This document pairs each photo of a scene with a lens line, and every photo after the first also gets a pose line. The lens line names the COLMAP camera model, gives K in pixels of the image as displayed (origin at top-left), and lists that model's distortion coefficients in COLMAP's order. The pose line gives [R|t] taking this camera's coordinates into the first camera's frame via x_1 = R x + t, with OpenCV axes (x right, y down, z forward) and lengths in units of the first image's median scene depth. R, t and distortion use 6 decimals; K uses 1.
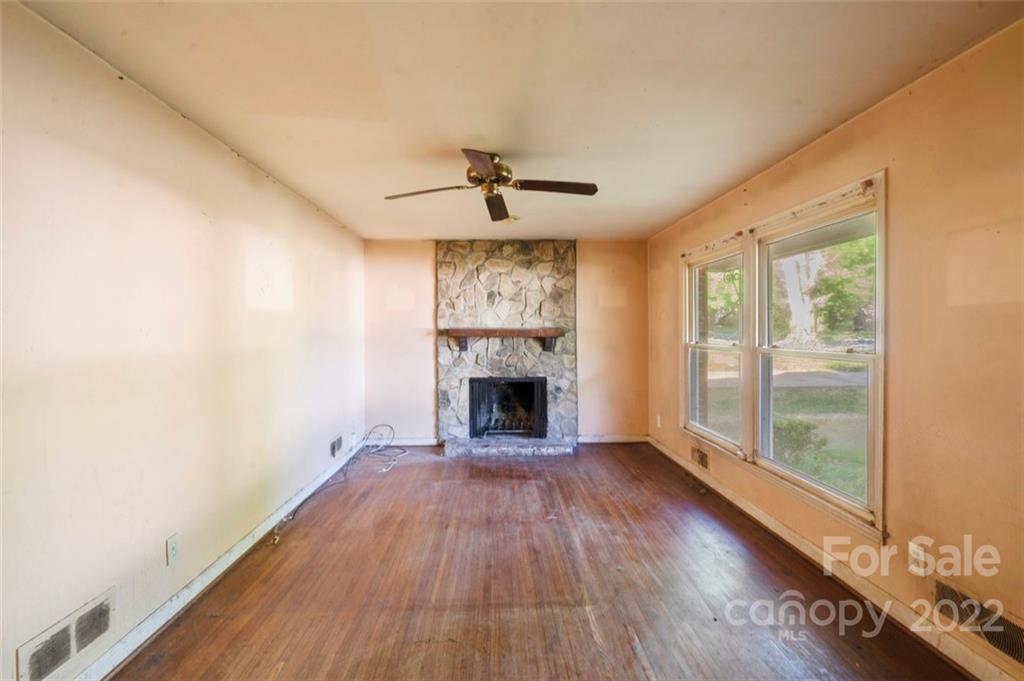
lens RADIAL K [[475.7, 0, 511.2], [0, 475.7, 335.9], [0, 0, 1]] dist [0.002271, 0.000226]
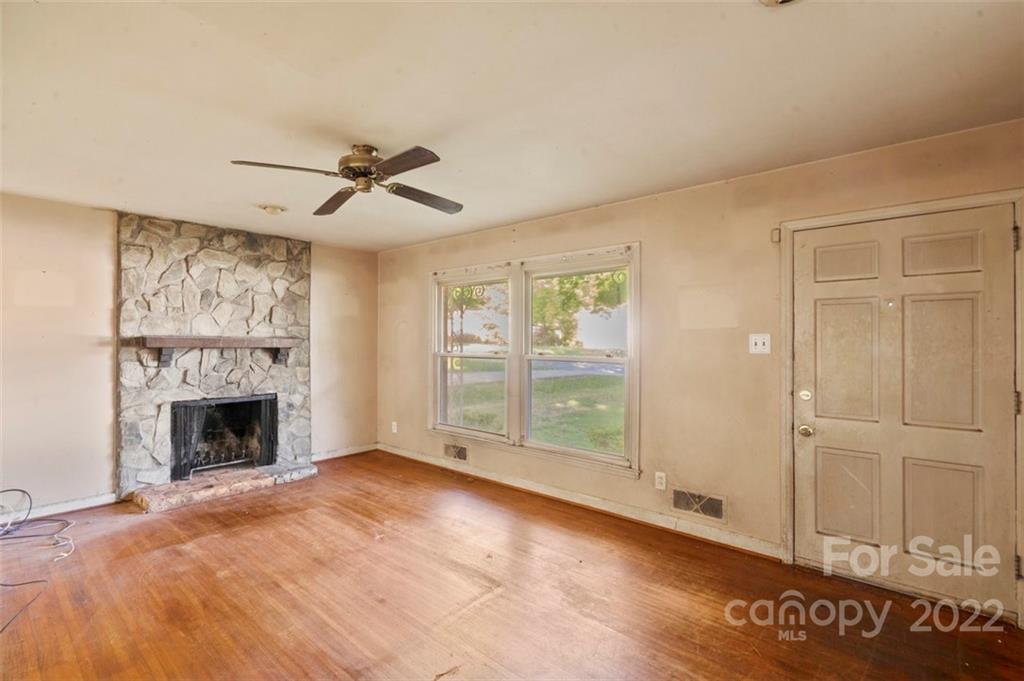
lens RADIAL K [[466.4, 0, 512.0], [0, 466.4, 340.5], [0, 0, 1]] dist [-0.001713, -0.000103]
pose [[0.684989, 0.005764, 0.728531, -0.258367], [0.001721, 0.999953, -0.009530, -0.001685], [-0.728551, 0.007782, 0.684947, 0.100472]]
